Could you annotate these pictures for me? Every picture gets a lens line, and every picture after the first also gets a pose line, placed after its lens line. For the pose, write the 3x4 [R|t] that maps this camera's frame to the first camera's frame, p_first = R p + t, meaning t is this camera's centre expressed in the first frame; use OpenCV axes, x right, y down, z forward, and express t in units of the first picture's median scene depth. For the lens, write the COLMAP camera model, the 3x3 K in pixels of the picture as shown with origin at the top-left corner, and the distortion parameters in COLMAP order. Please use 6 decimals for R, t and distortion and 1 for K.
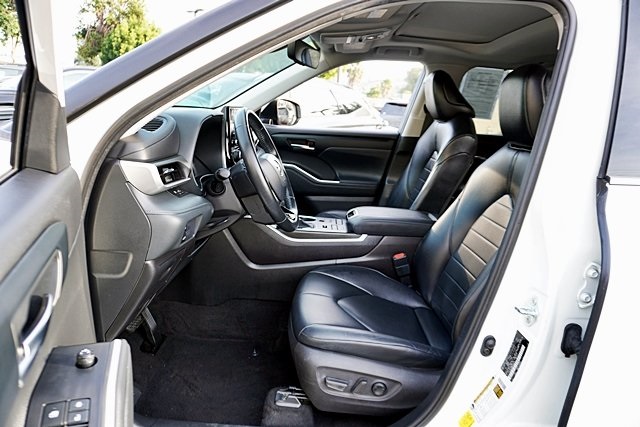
lens RADIAL K [[430.0, 0, 320.0], [0, 430.0, 213.5], [0, 0, 1]] dist [-0.049731, 0.034925]
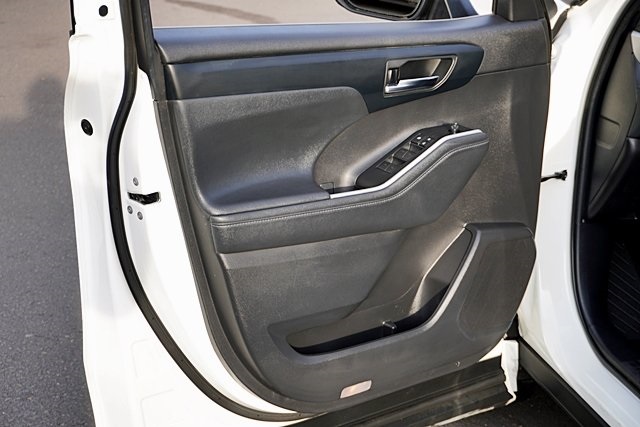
lens RADIAL K [[1149.1, 0, 320.0], [0, 1149.1, 213.5], [0, 0, 1]] dist [0.232663, -2.255725]
pose [[0.256493, 0.236208, -0.937239, 1.481458], [-0.271138, 0.948327, 0.164801, 0.026798], [0.927737, 0.211851, 0.307284, -0.317604]]
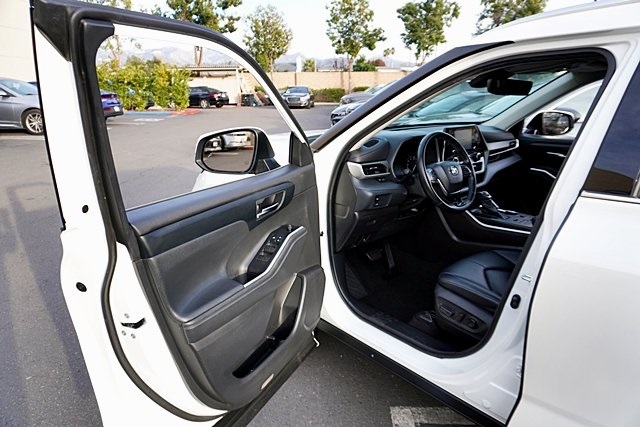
lens RADIAL K [[430.0, 0, 320.0], [0, 430.0, 213.5], [0, 0, 1]] dist [-0.049731, 0.034925]
pose [[0.663531, 0.136198, -0.735647, 0.763250], [-0.129314, 0.989369, 0.066535, 0.003339], [0.736888, 0.050981, 0.674090, -0.377445]]
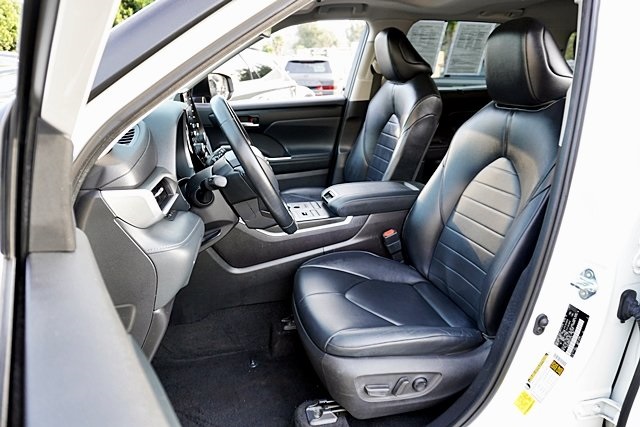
lens RADIAL K [[430.0, 0, 320.0], [0, 430.0, 213.5], [0, 0, 1]] dist [-0.049731, 0.034925]
pose [[0.968549, -0.156026, 0.193828, -0.184955], [0.138076, 0.985054, 0.102977, -0.082209], [-0.206998, -0.072975, 0.975616, 0.141752]]
